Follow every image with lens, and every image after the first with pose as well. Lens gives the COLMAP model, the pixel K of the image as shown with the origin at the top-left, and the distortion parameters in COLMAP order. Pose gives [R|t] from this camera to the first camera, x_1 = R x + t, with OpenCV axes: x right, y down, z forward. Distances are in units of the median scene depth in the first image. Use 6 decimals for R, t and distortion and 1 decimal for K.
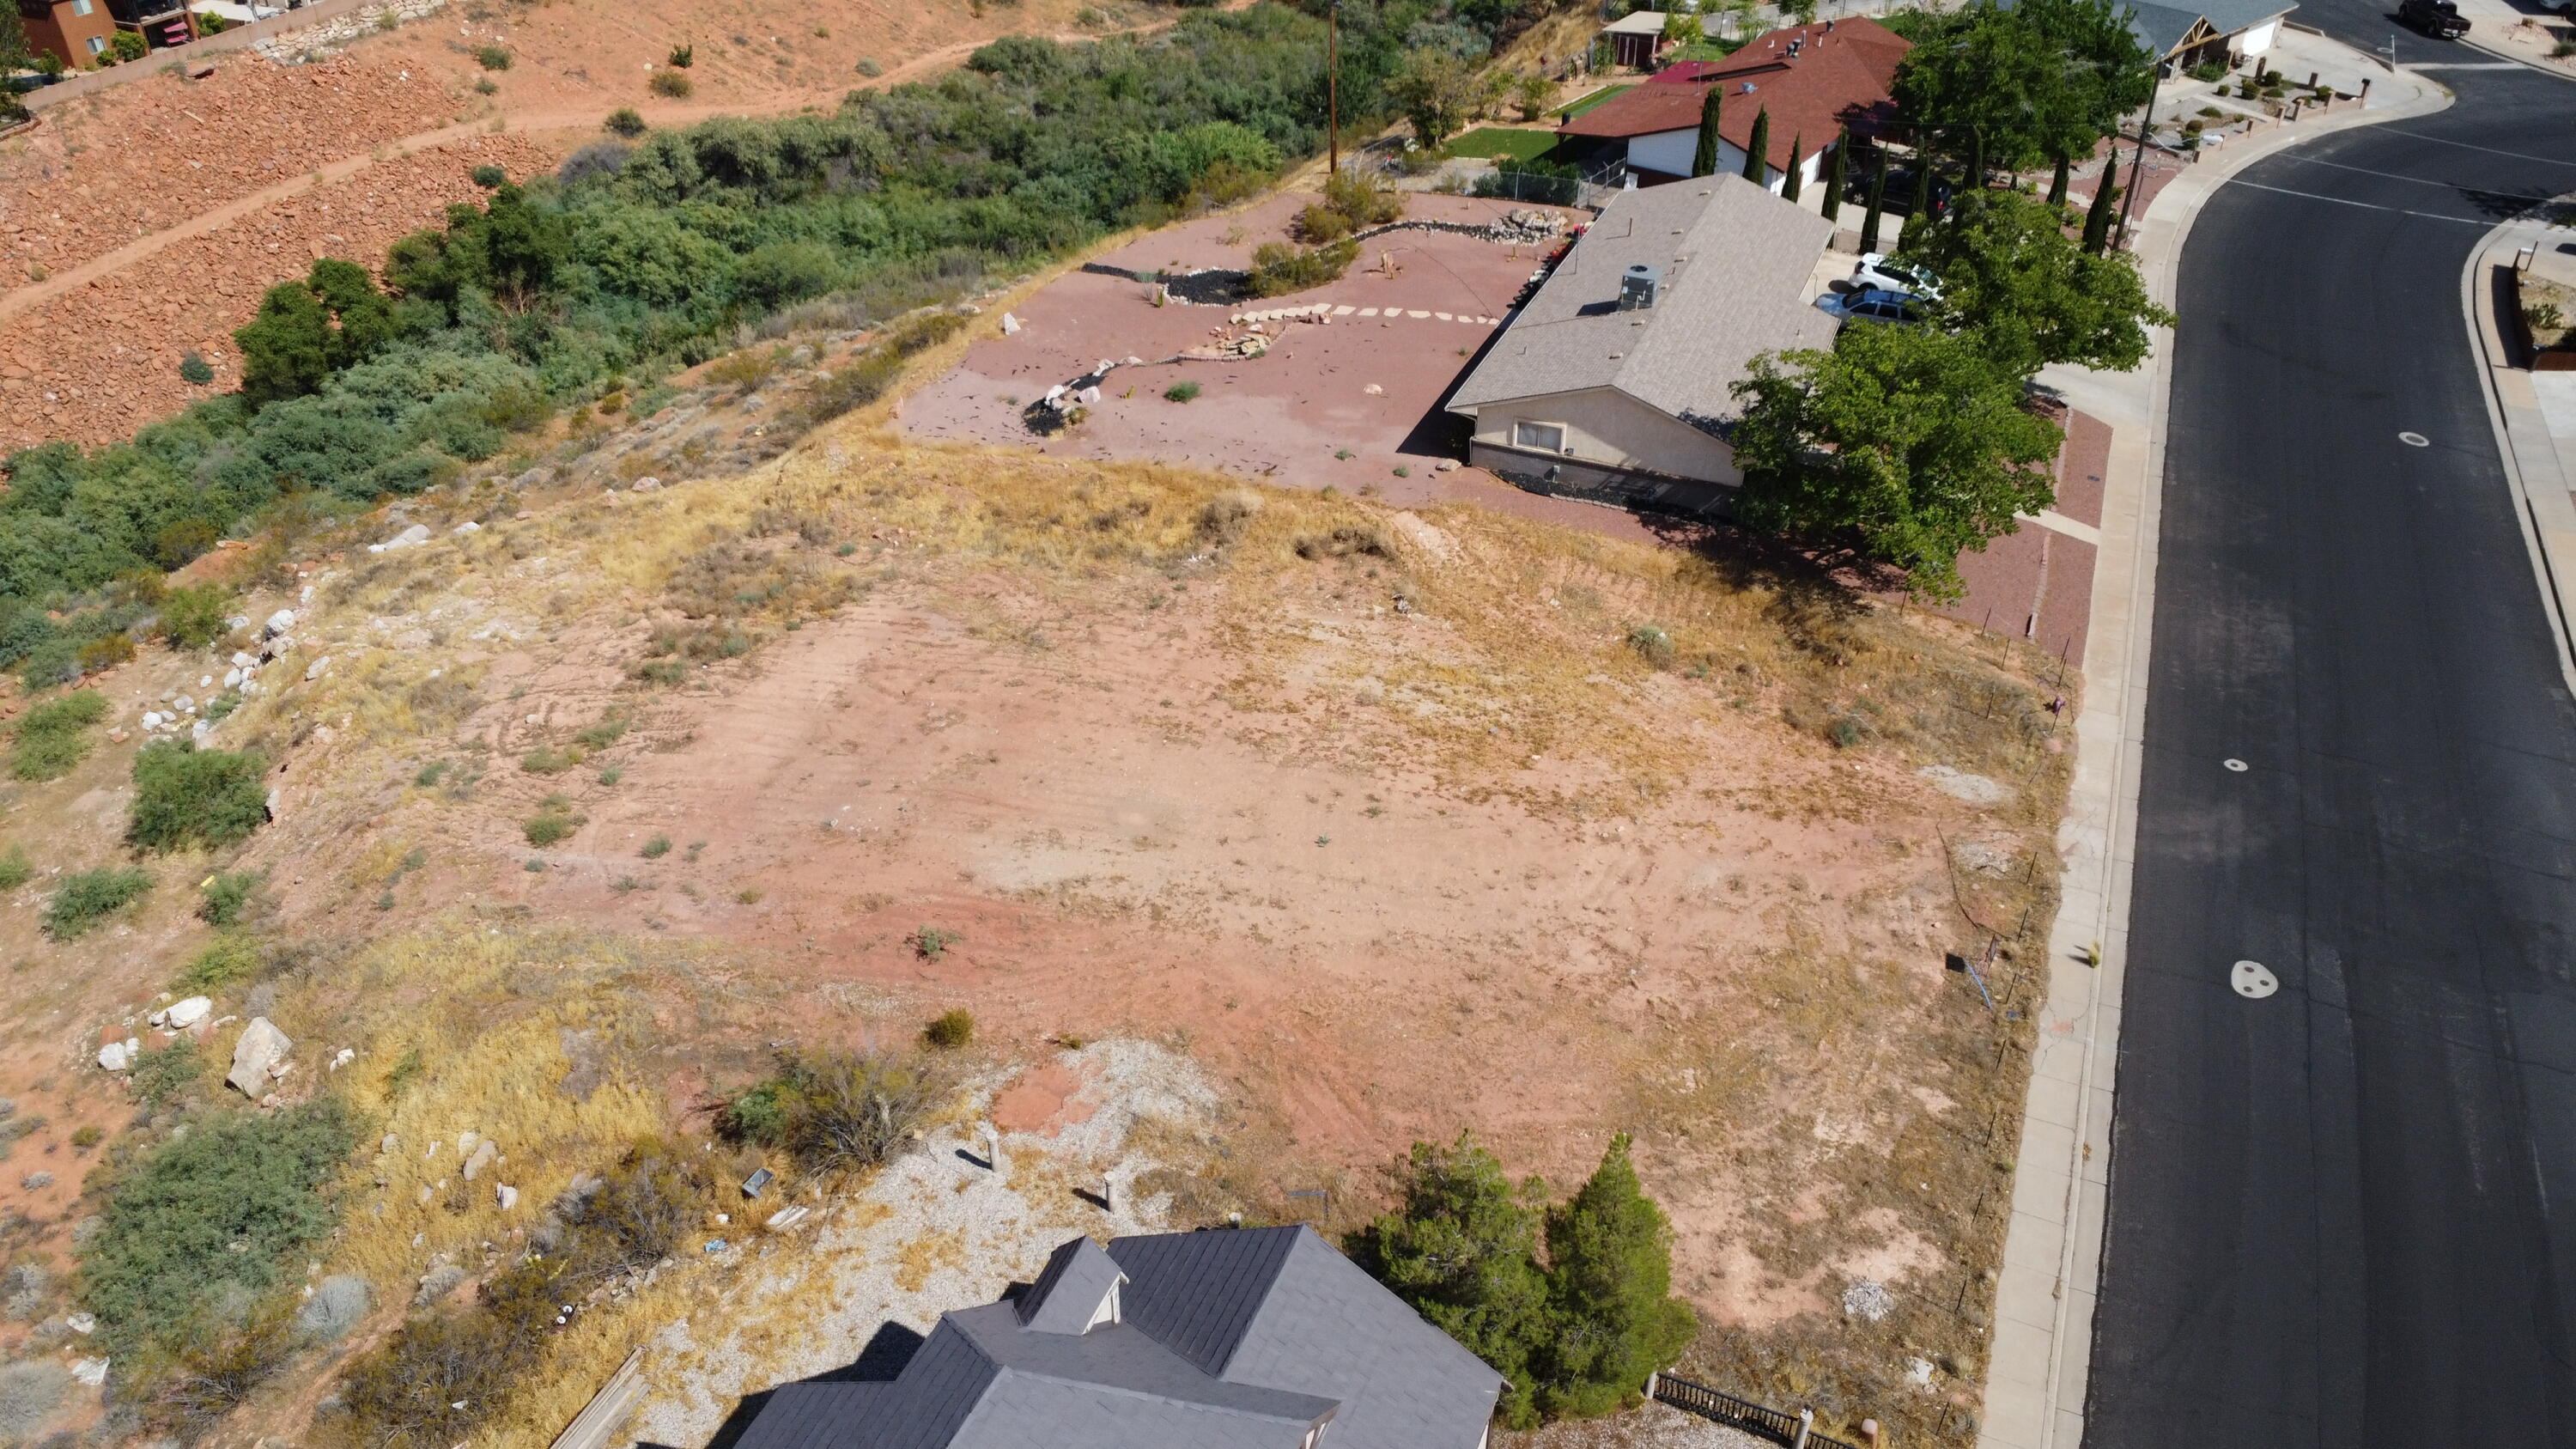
lens RADIAL K [[1876.0, 0, 1293.6], [0, 1876.0, 714.7], [0, 0, 1]] dist [-0.020055, -0.023039]
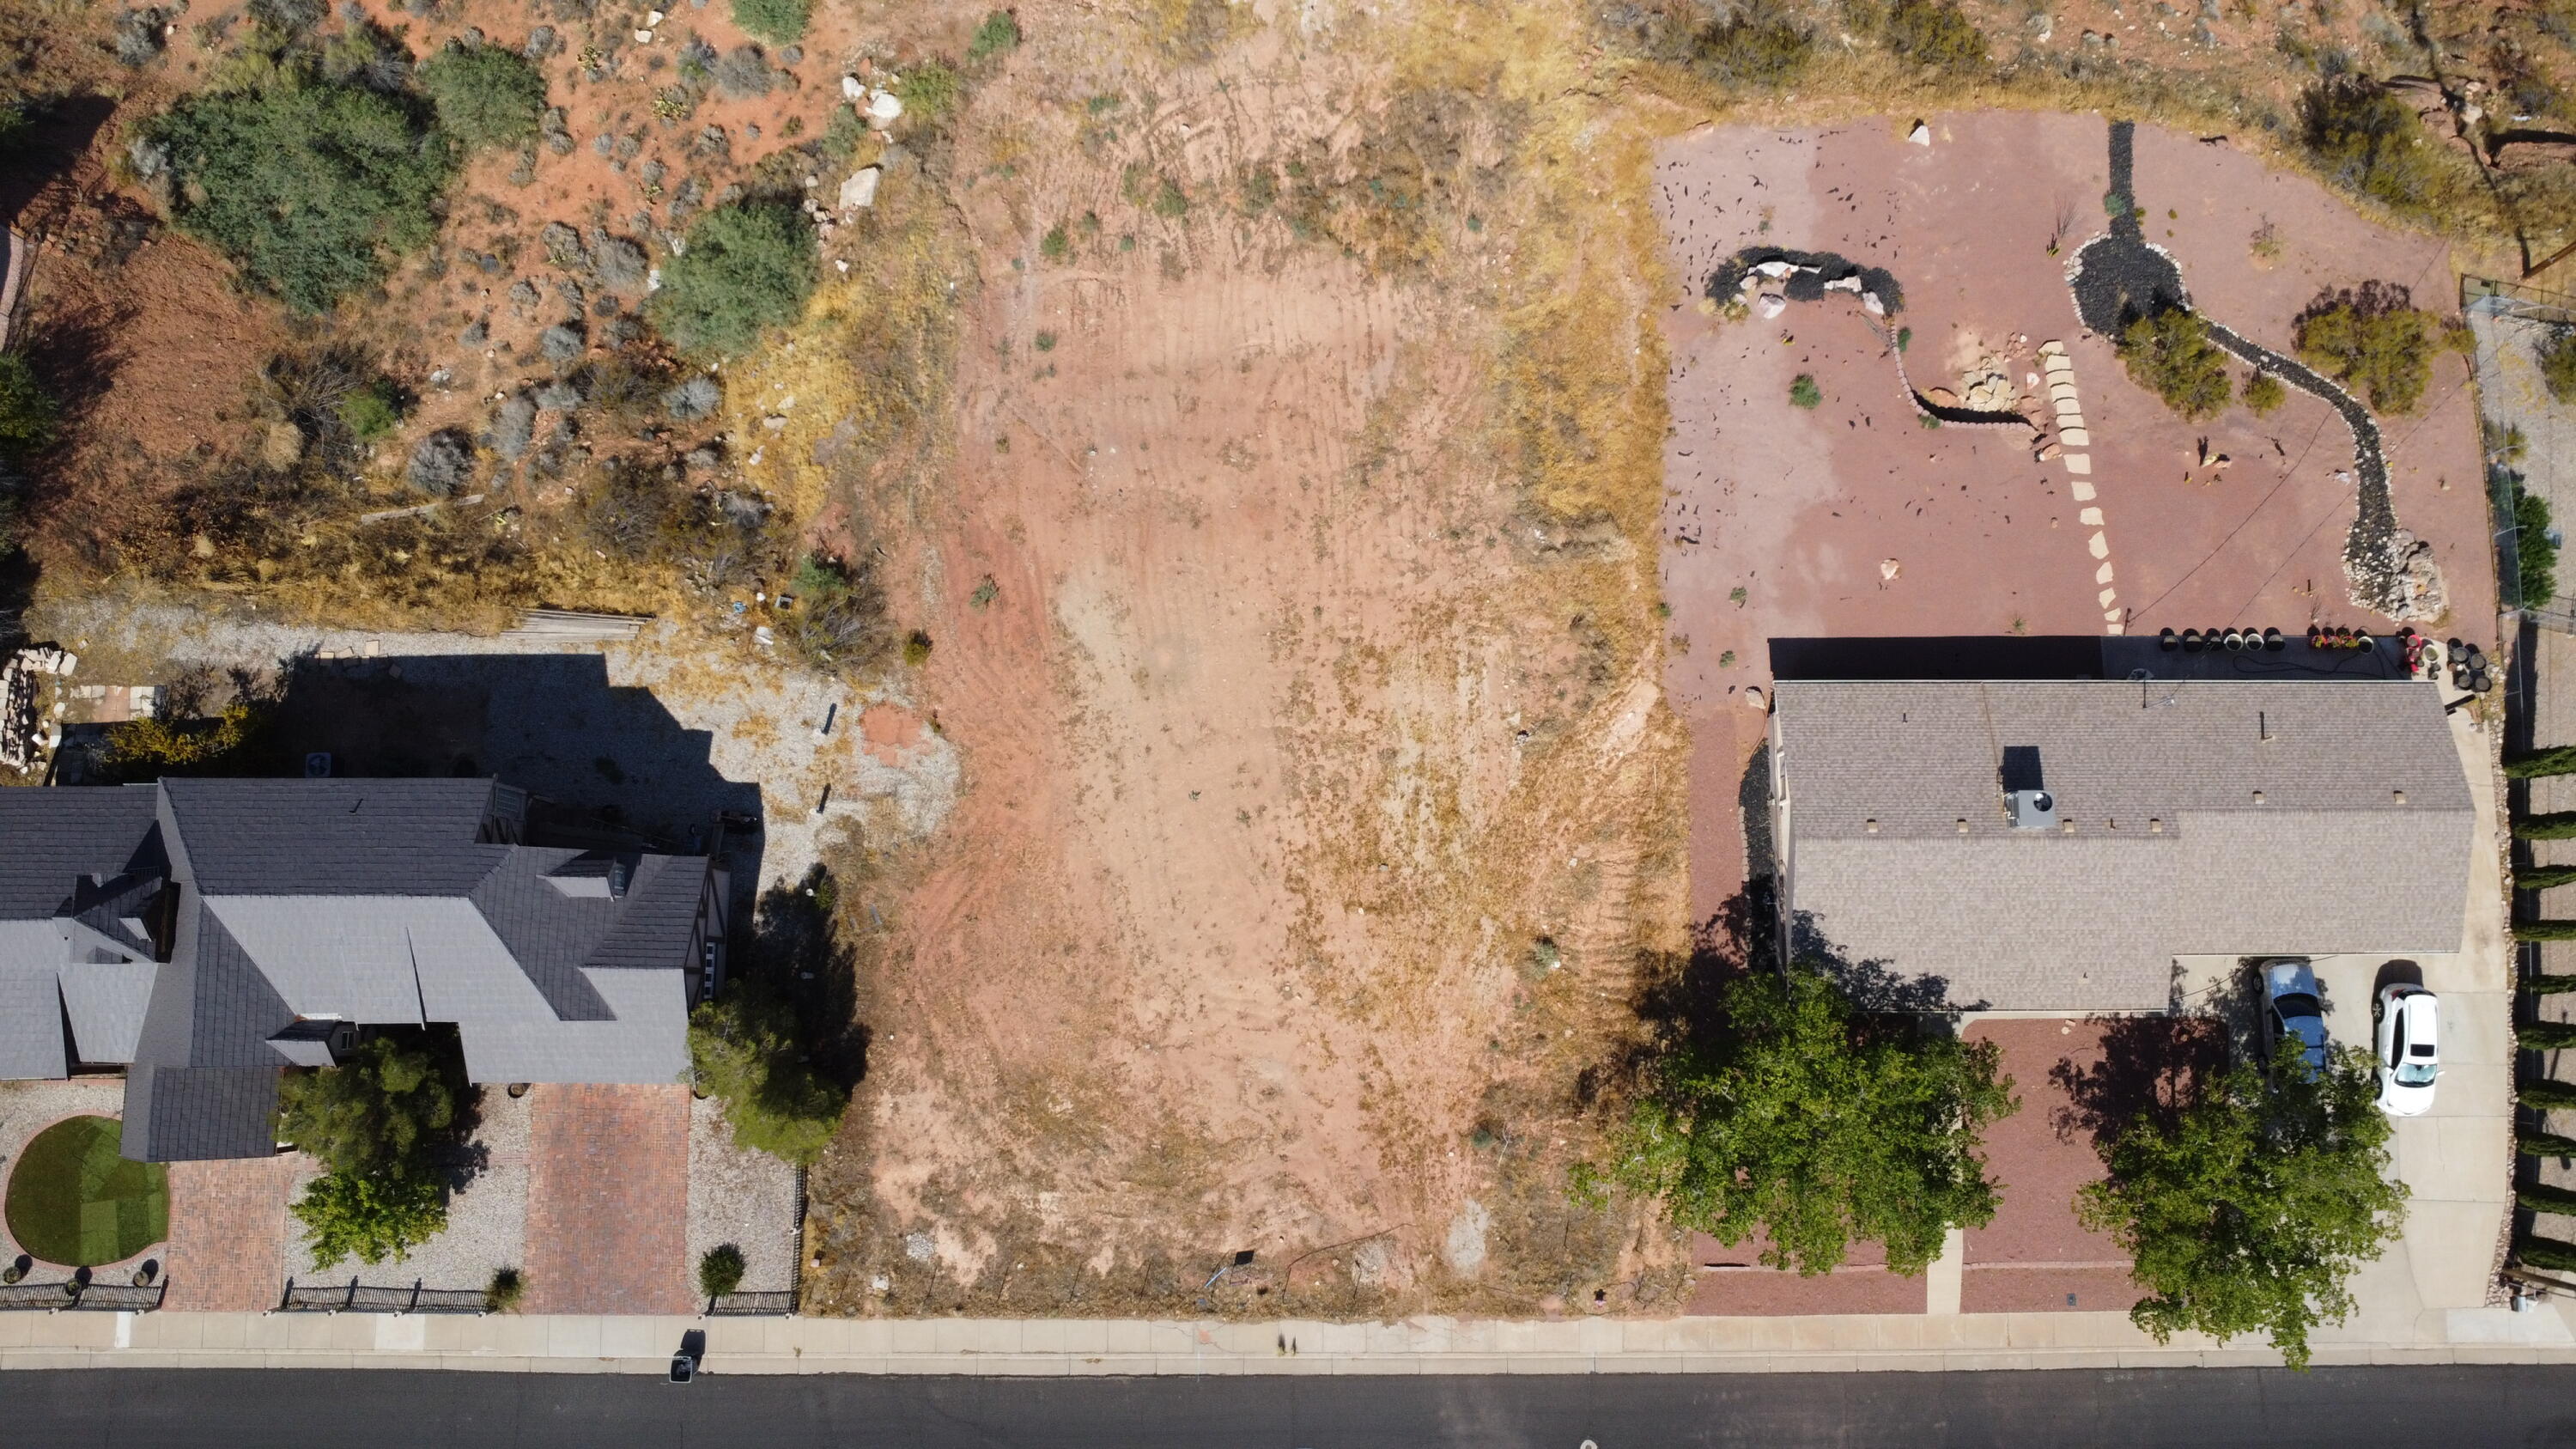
lens RADIAL K [[1876.0, 0, 1293.6], [0, 1876.0, 714.7], [0, 0, 1]] dist [-0.020055, -0.023039]
pose [[0.388827, 0.911373, -0.134952, 0.140143], [-0.529477, 0.340921, 0.776806, -0.846643], [0.753968, -0.230589, 0.615110, 0.192784]]
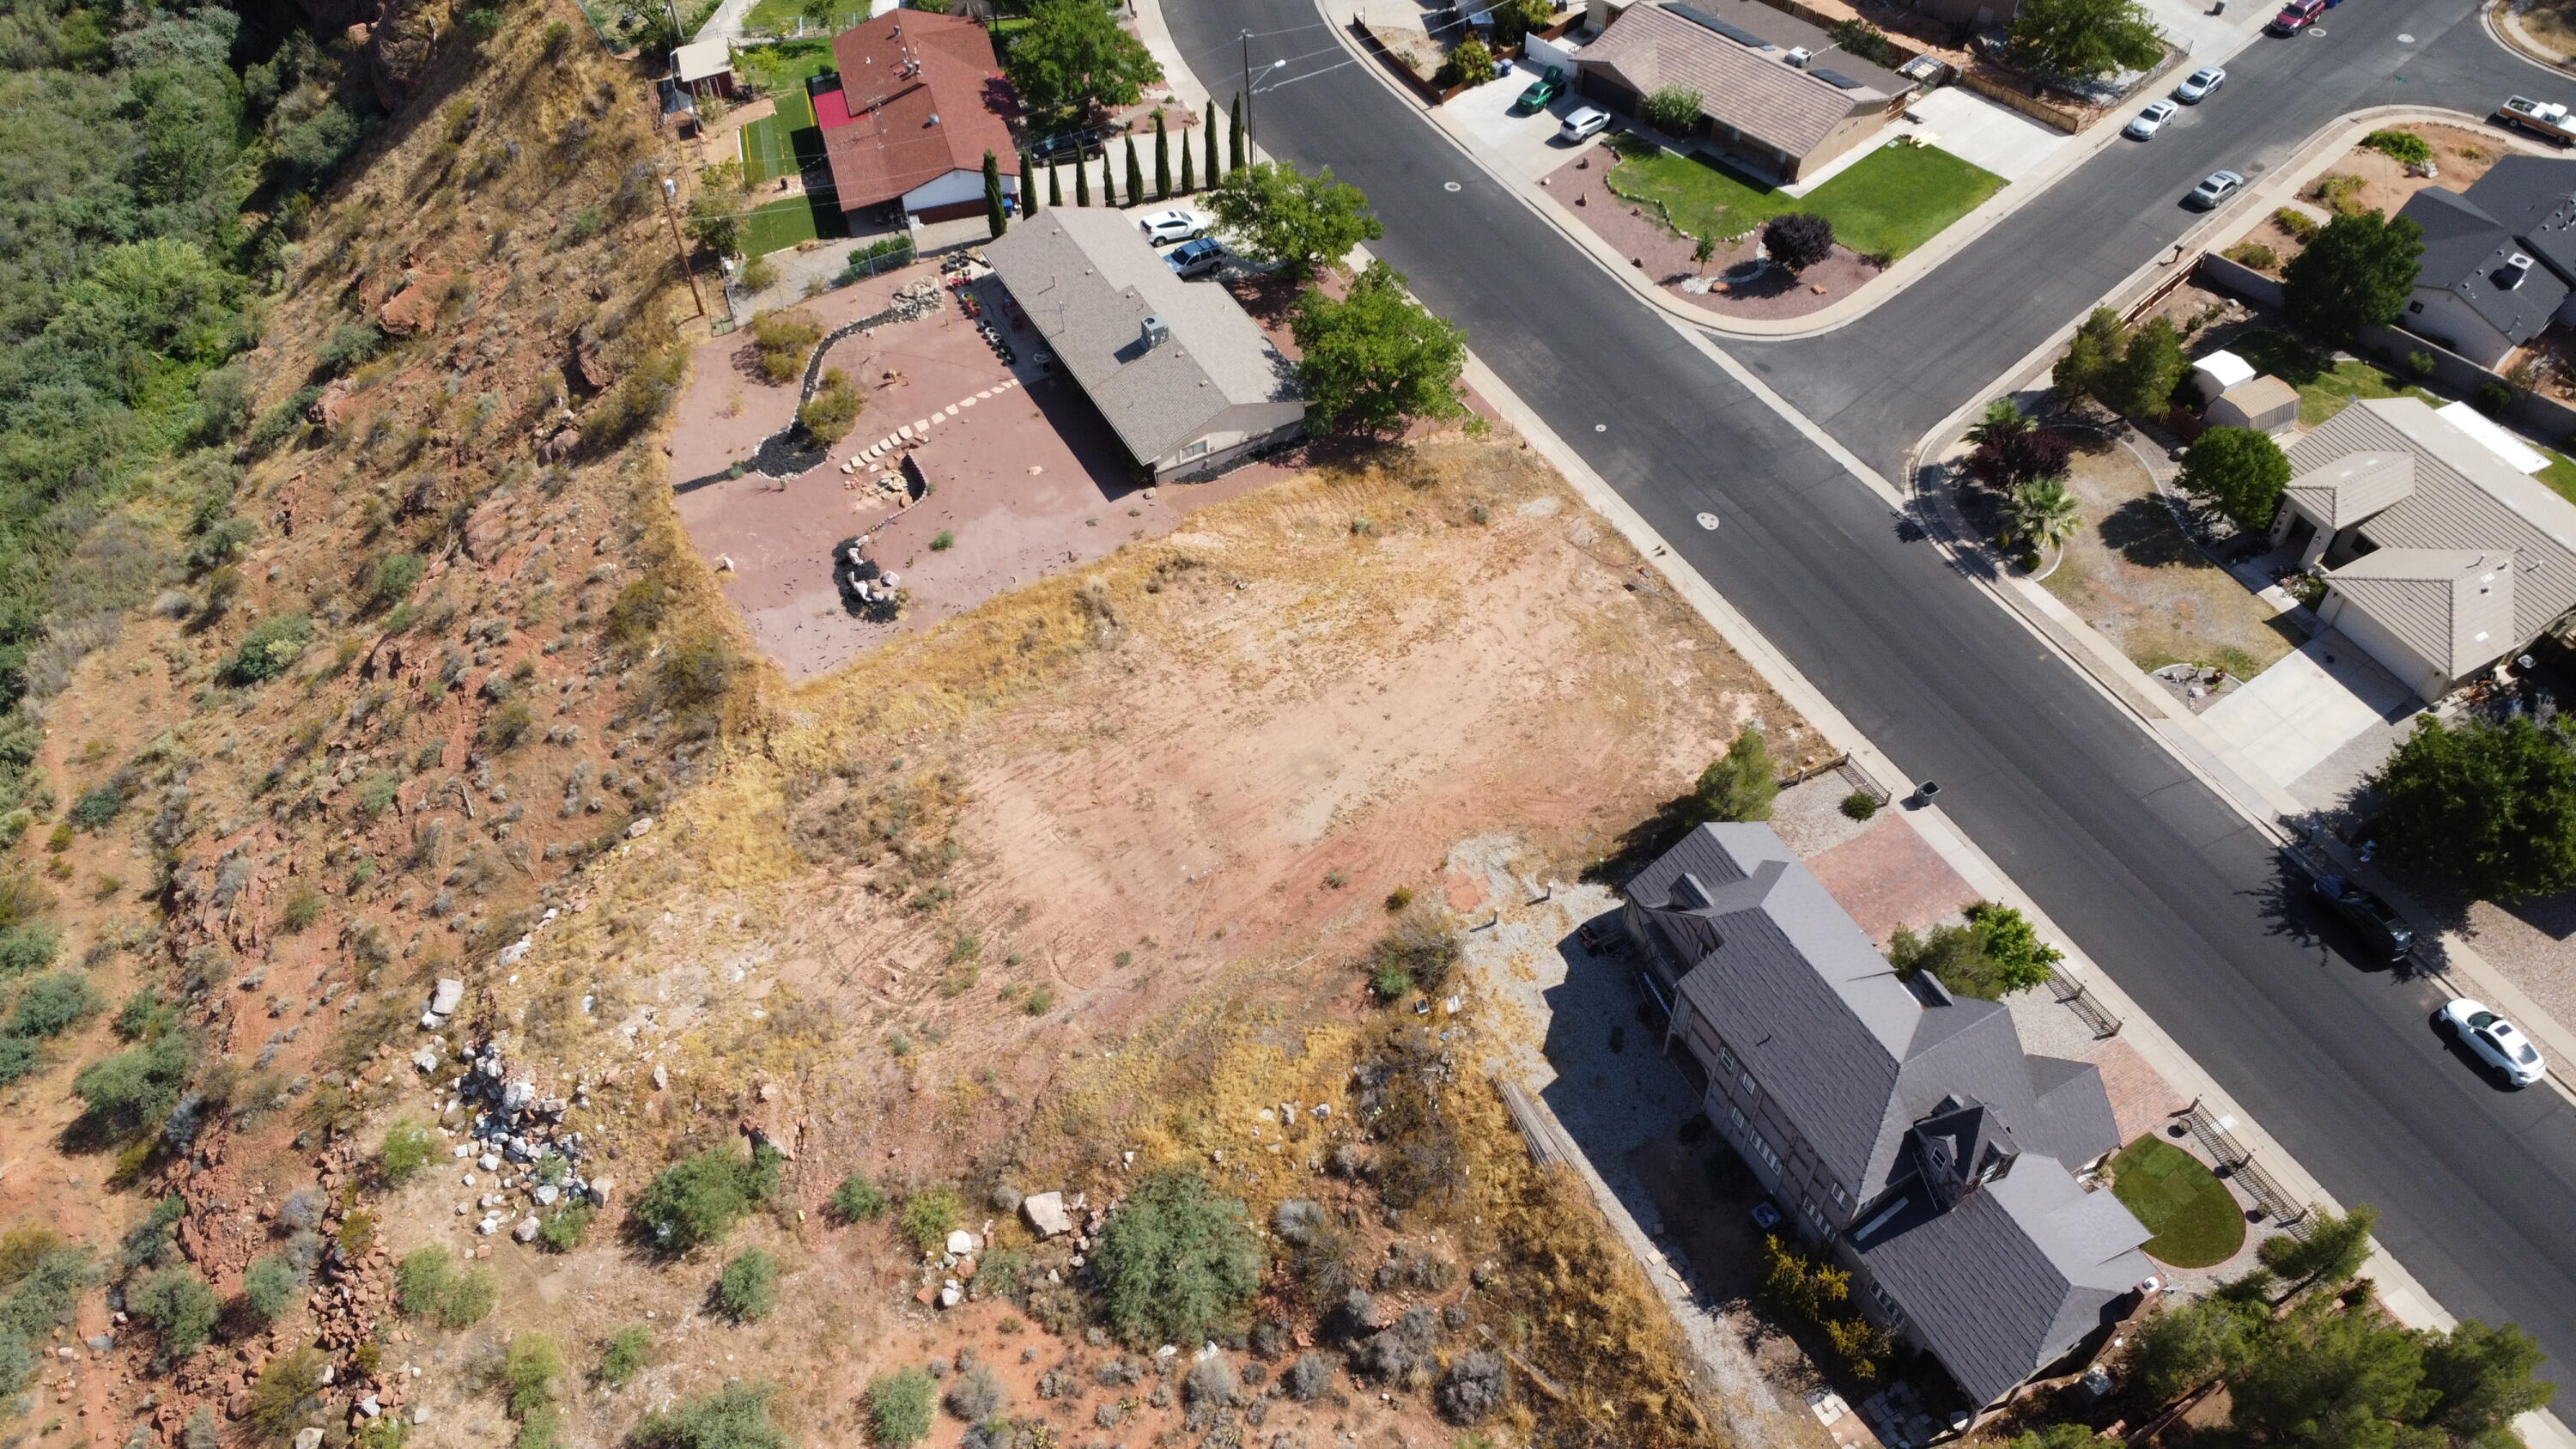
lens RADIAL K [[1876.0, 0, 1293.6], [0, 1876.0, 714.7], [0, 0, 1]] dist [-0.020055, -0.023039]
pose [[0.622223, -0.585660, 0.519462, -0.831107], [0.456274, 0.810512, 0.367266, -0.544859], [-0.636123, 0.008496, 0.771541, -0.320247]]
